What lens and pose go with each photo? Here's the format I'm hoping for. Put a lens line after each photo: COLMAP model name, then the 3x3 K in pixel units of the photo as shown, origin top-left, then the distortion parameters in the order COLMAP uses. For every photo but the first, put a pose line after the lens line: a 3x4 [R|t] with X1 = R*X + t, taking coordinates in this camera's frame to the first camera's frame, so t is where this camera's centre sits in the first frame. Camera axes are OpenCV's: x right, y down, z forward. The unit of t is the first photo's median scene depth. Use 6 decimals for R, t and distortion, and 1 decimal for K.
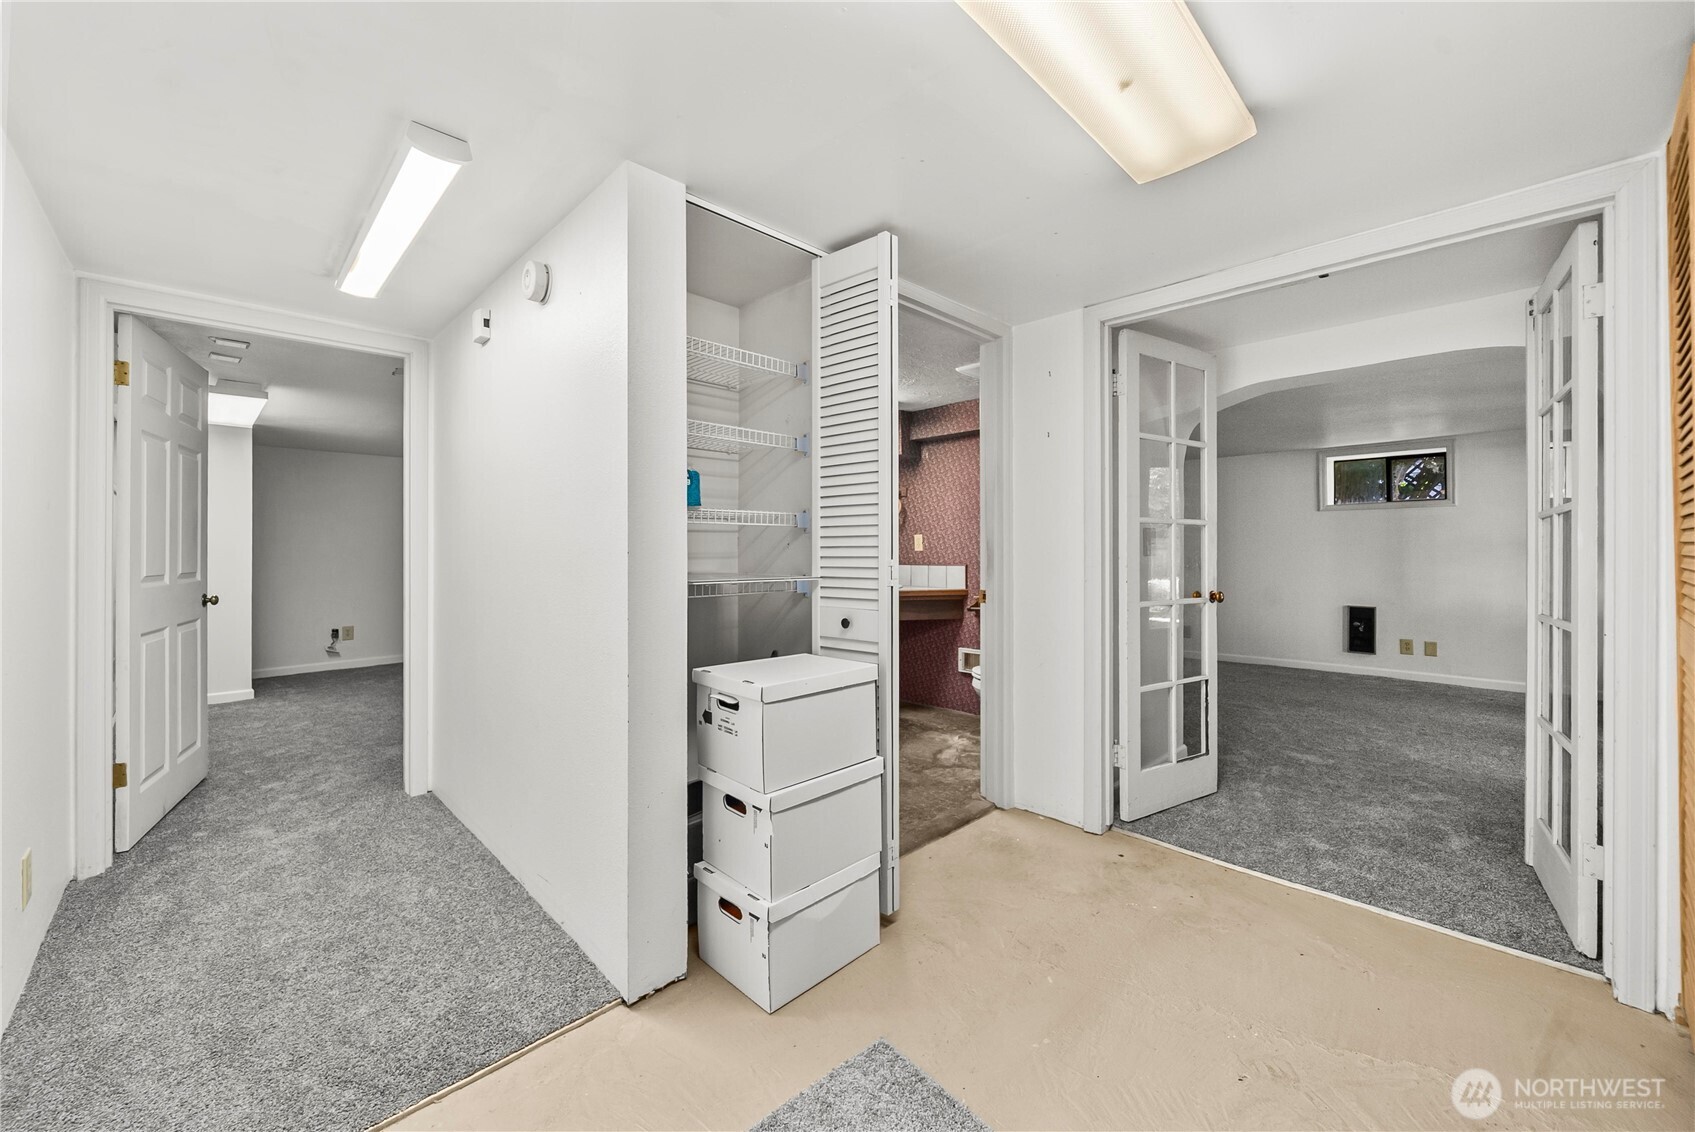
lens RADIAL K [[634.9, 0, 846.1], [0, 634.9, 551.1], [0, 0, 1]] dist [-0.009345, -0.000077]
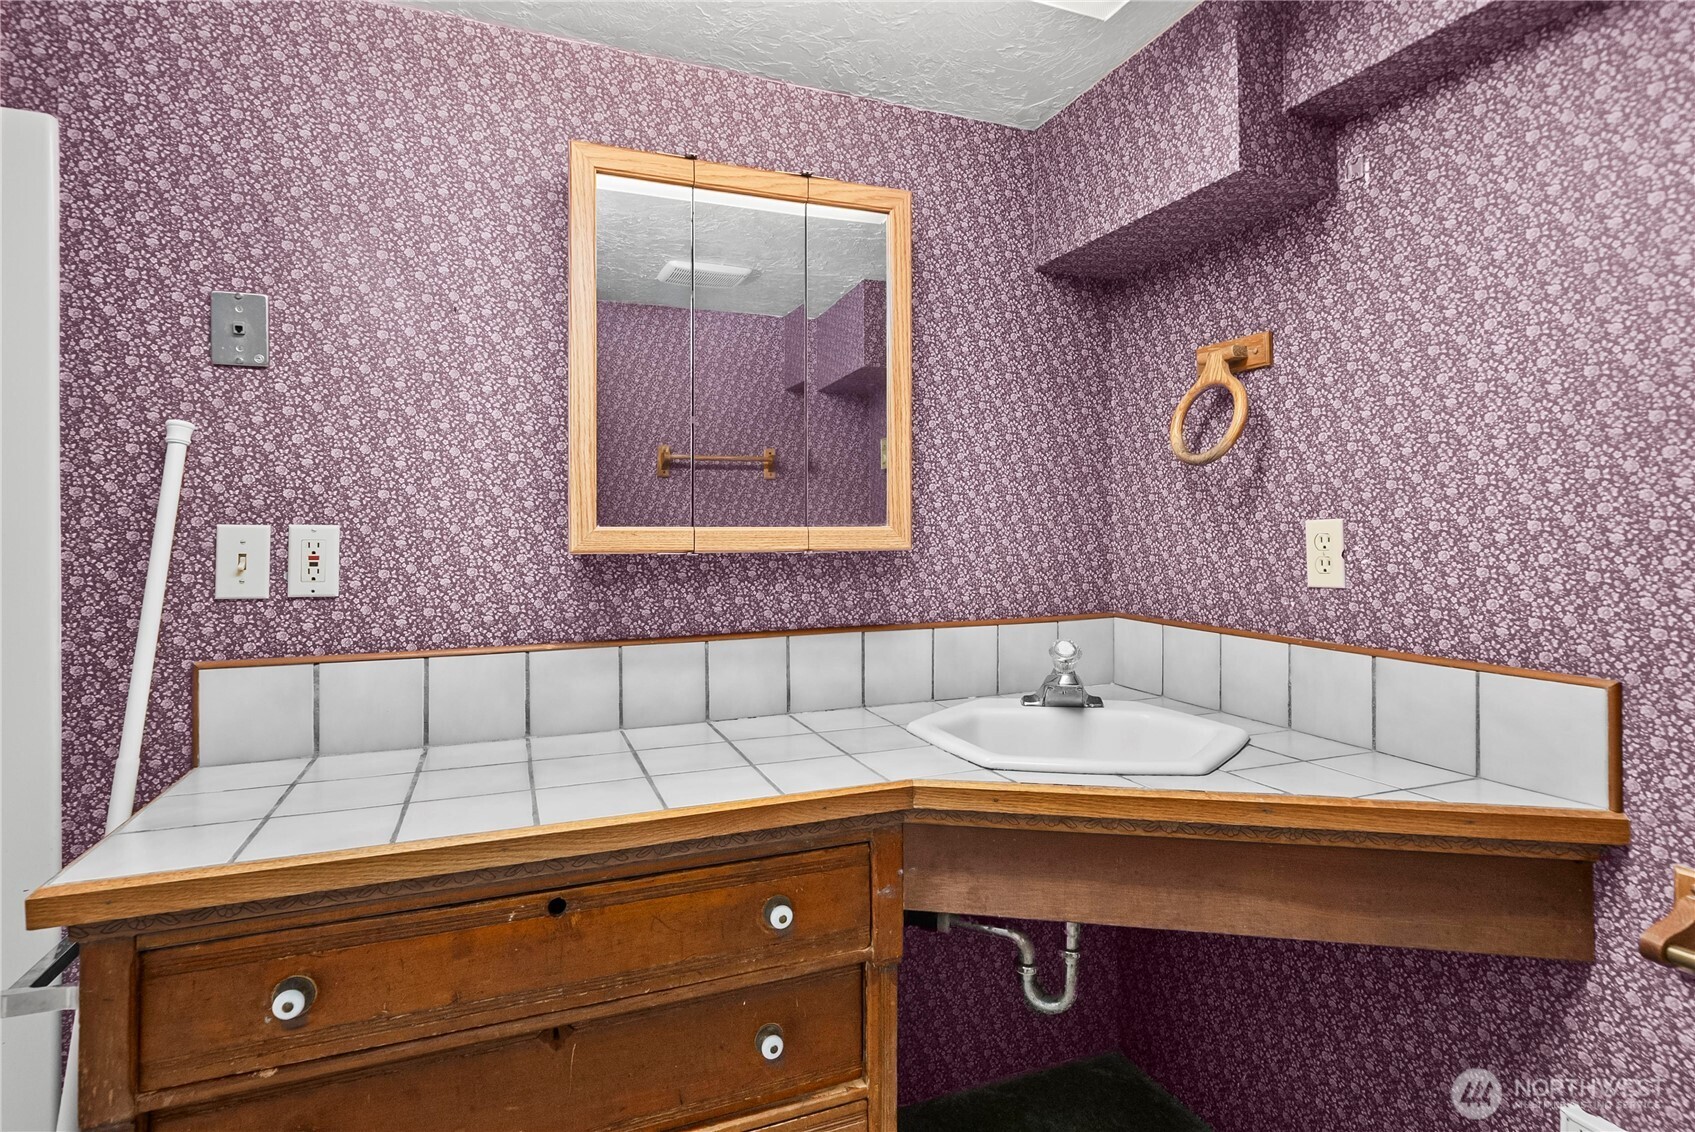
lens RADIAL K [[846.8, 0, 851.6], [0, 846.8, 528.0], [0, 0, 1]] dist [-0.002838, 0.000965]
pose [[0.920107, -0.000447, -0.391667, 0.077015], [-0.001688, 0.999986, -0.005106, -0.021421], [0.391664, 0.005359, 0.920093, 0.654242]]
